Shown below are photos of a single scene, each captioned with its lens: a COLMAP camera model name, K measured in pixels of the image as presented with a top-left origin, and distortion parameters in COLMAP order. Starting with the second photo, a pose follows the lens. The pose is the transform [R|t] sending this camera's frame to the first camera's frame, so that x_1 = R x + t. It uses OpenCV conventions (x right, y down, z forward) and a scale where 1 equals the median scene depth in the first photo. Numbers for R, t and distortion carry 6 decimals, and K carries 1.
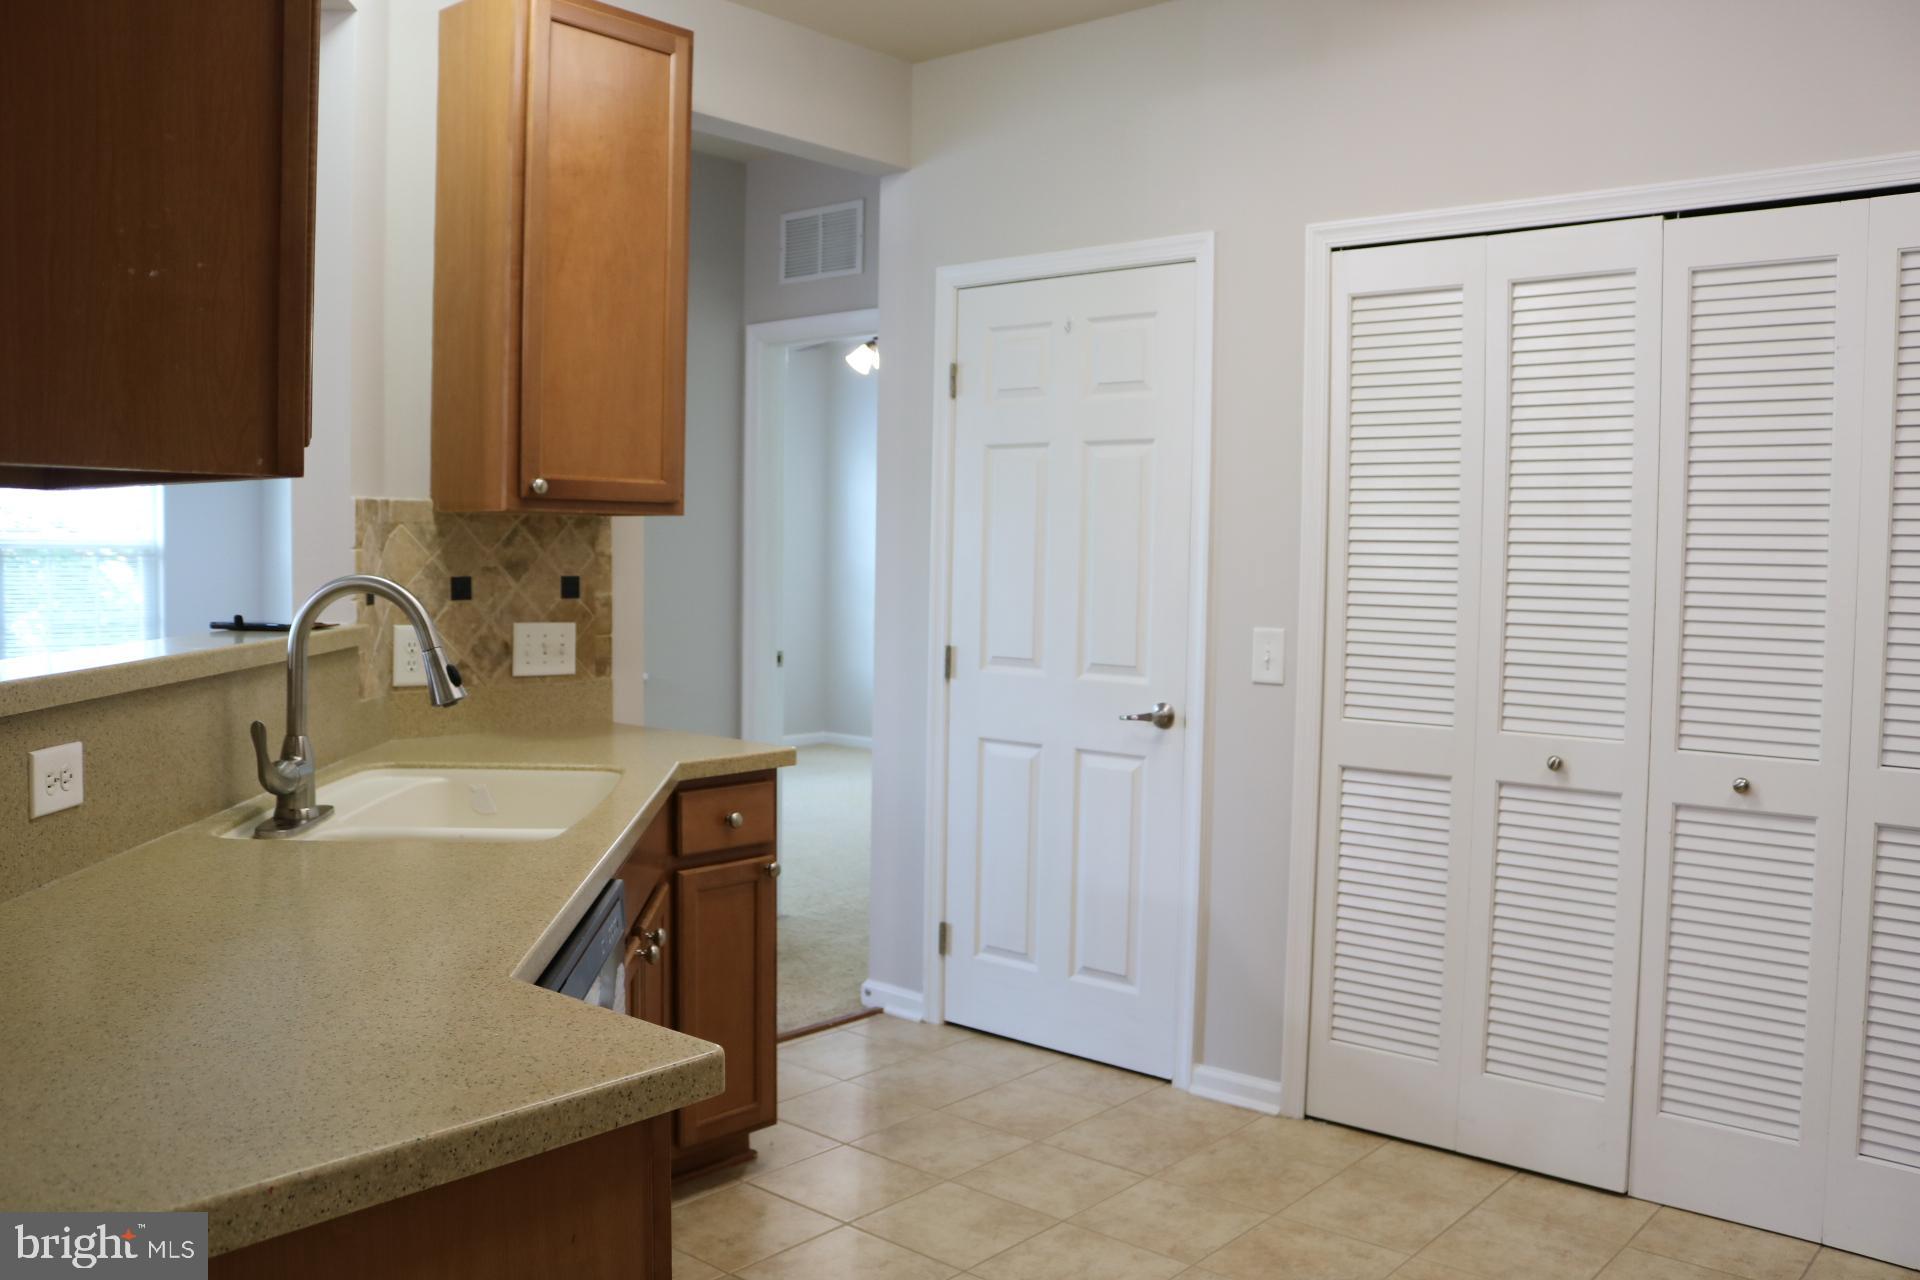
lens RADIAL K [[1590.2, 0, 960.0], [0, 1590.2, 640.0], [0, 0, 1]] dist [-0.164891, 0.147100]
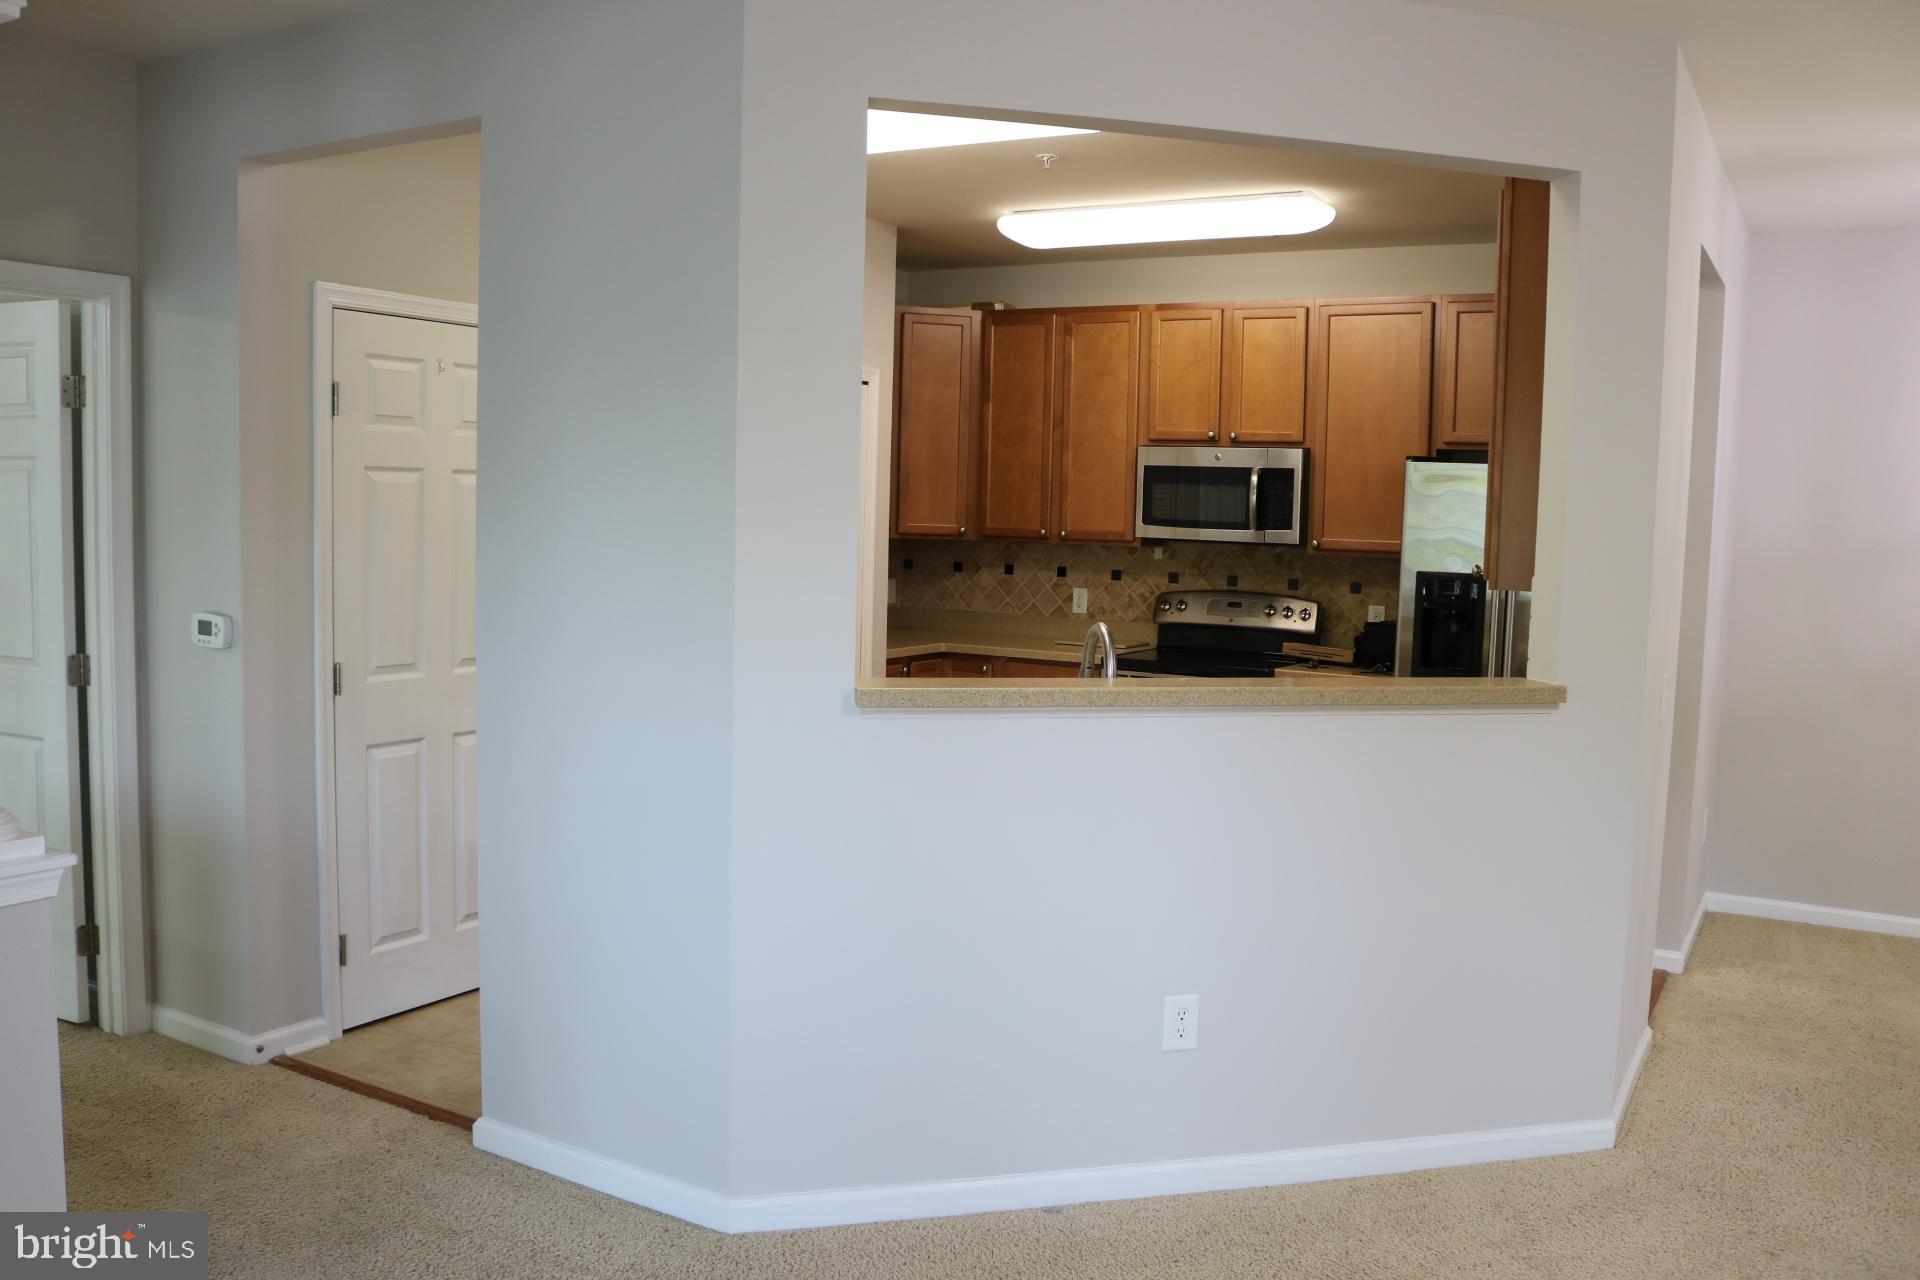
lens RADIAL K [[1582.3, 0, 962.8], [0, 1582.3, 645.4], [0, 0, 1]] dist [-0.159382, 0.127490]
pose [[-0.174816, -0.108615, 0.978592, -0.858865], [0.024218, 0.993122, 0.114554, -0.091784], [-0.984303, 0.043725, -0.170983, 0.642074]]
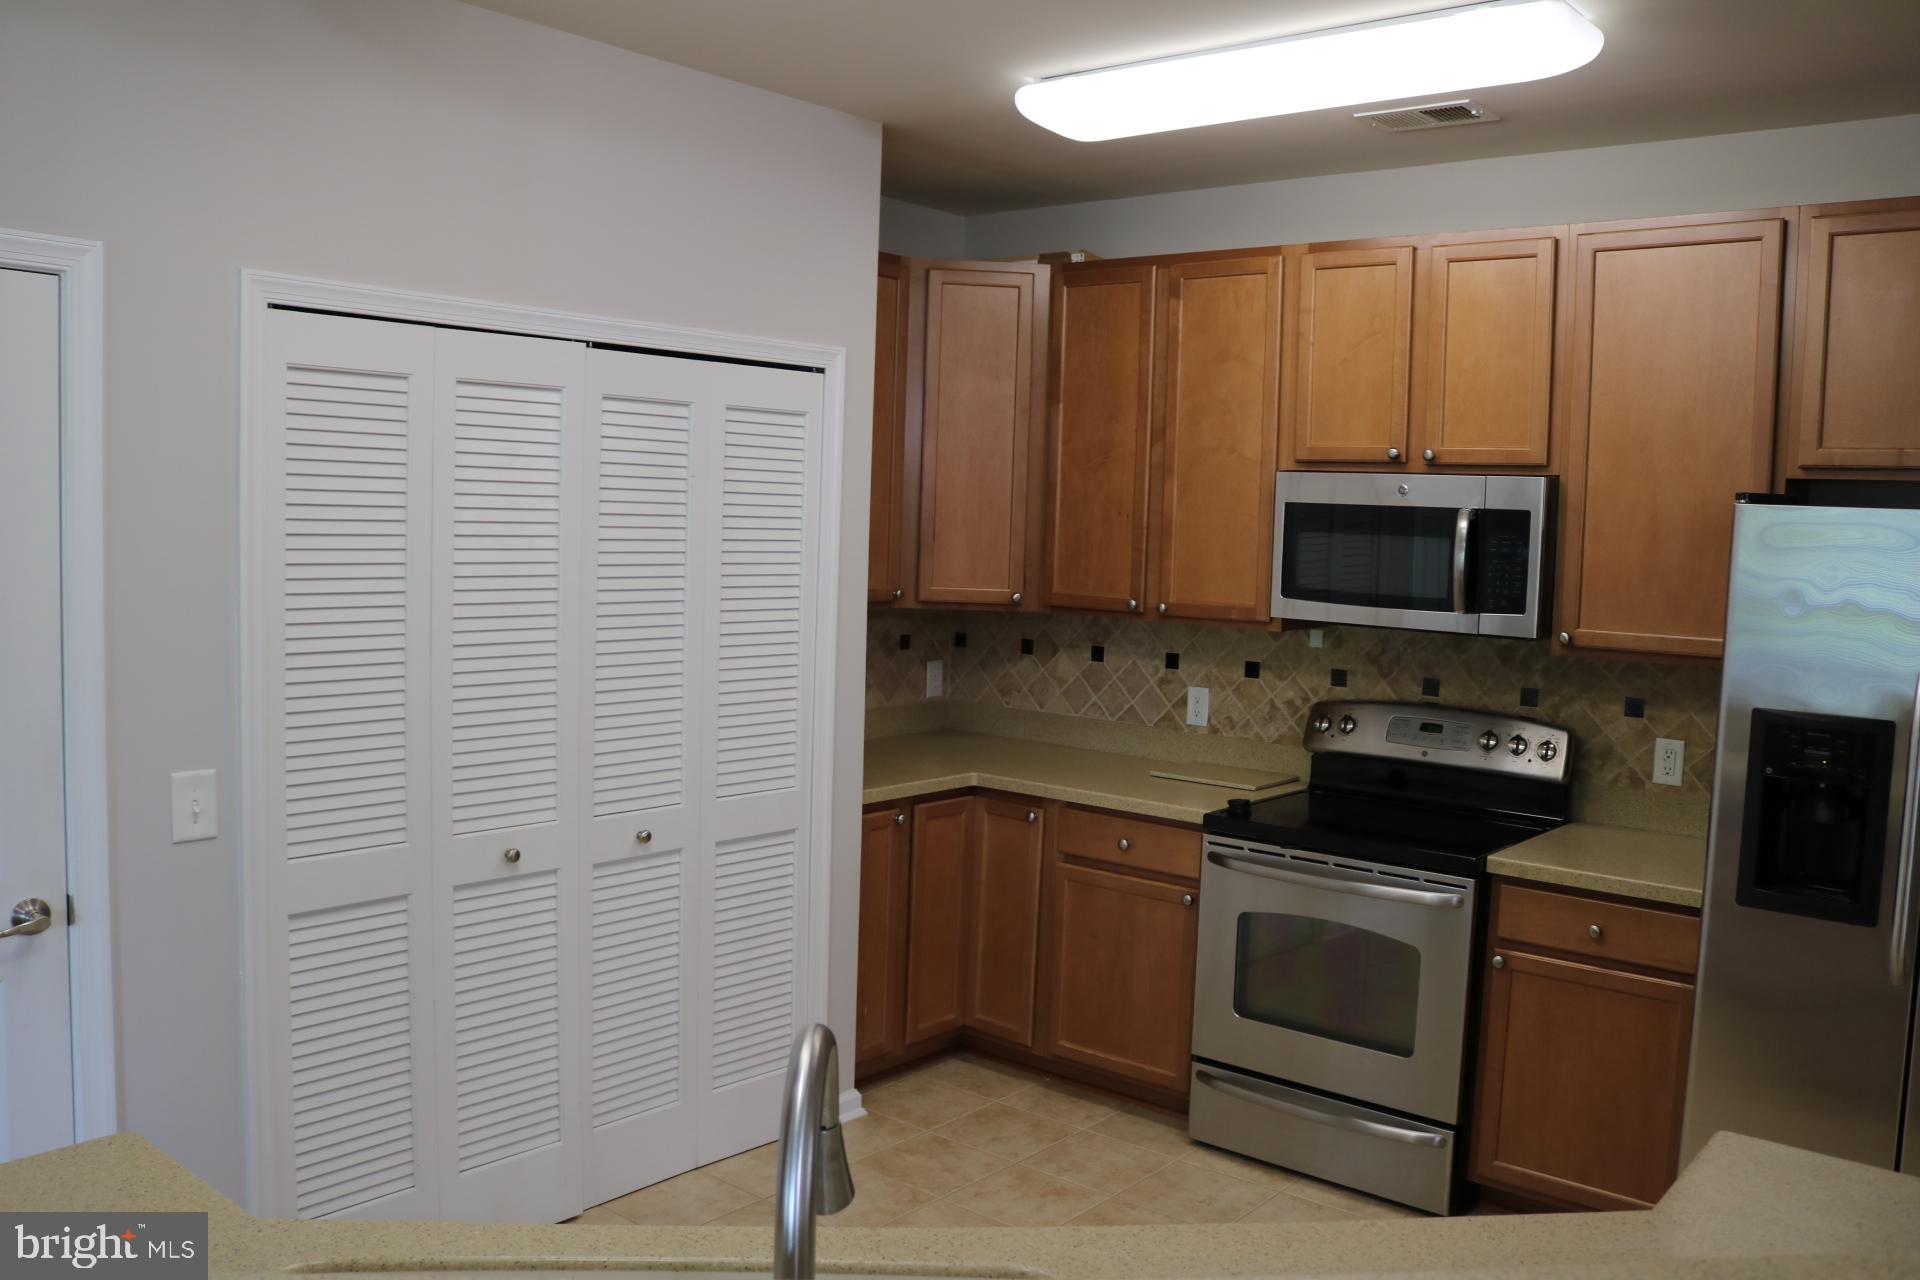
lens RADIAL K [[1590.2, 0, 960.0], [0, 1590.2, 640.0], [0, 0, 1]] dist [-0.164891, 0.147100]
pose [[-0.010749, -0.096102, 0.995313, -0.402519], [0.022154, 0.995104, 0.096321, -0.098029], [-0.999697, 0.023085, -0.008567, 0.439717]]
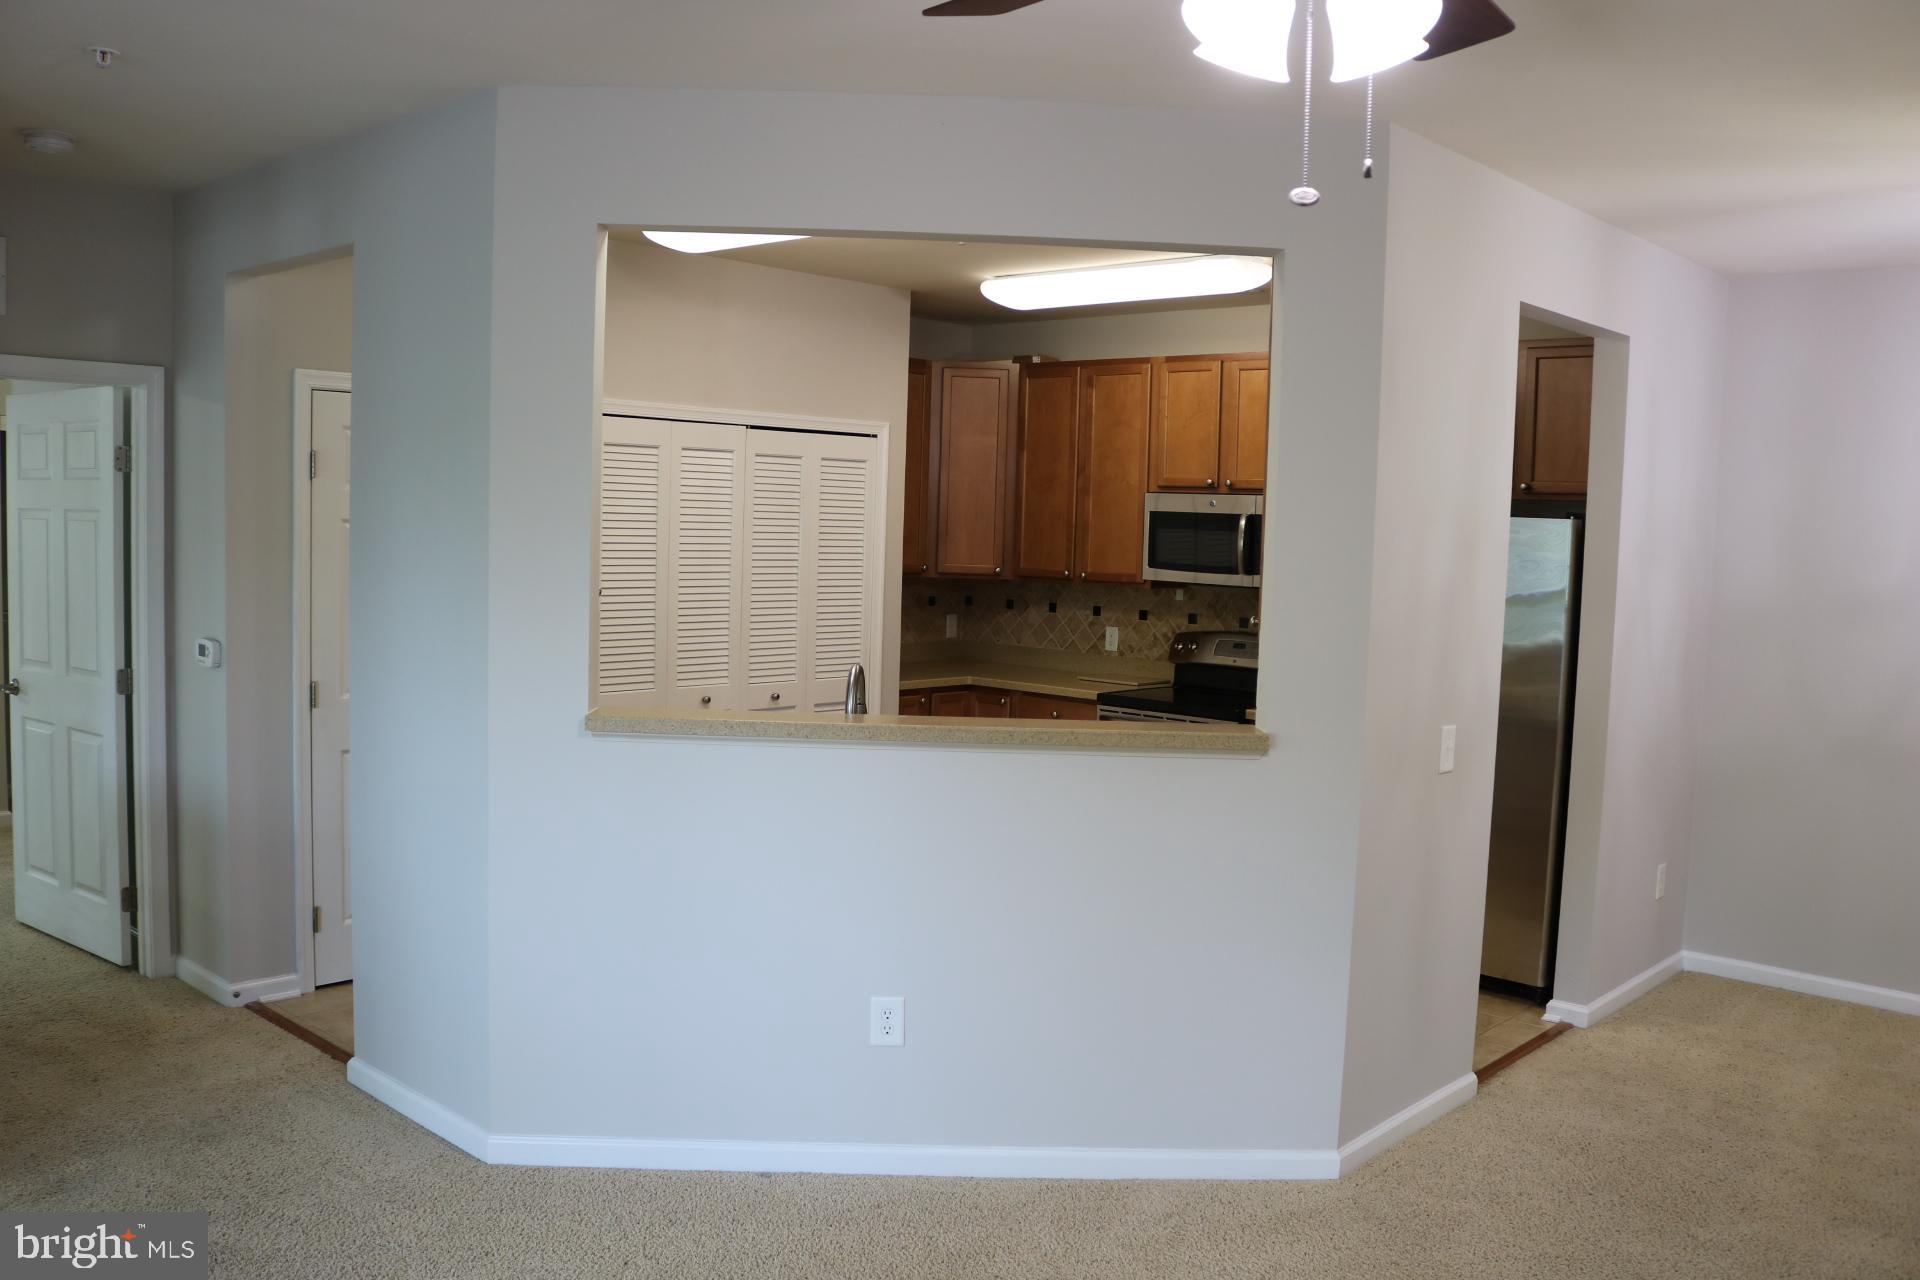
lens RADIAL K [[1590.2, 0, 960.0], [0, 1590.2, 640.0], [0, 0, 1]] dist [-0.164891, 0.147100]
pose [[0.037560, -0.090403, 0.995197, -0.974040], [0.024099, 0.995692, 0.089538, -0.102383], [-0.999004, 0.020620, 0.039577, 0.375919]]
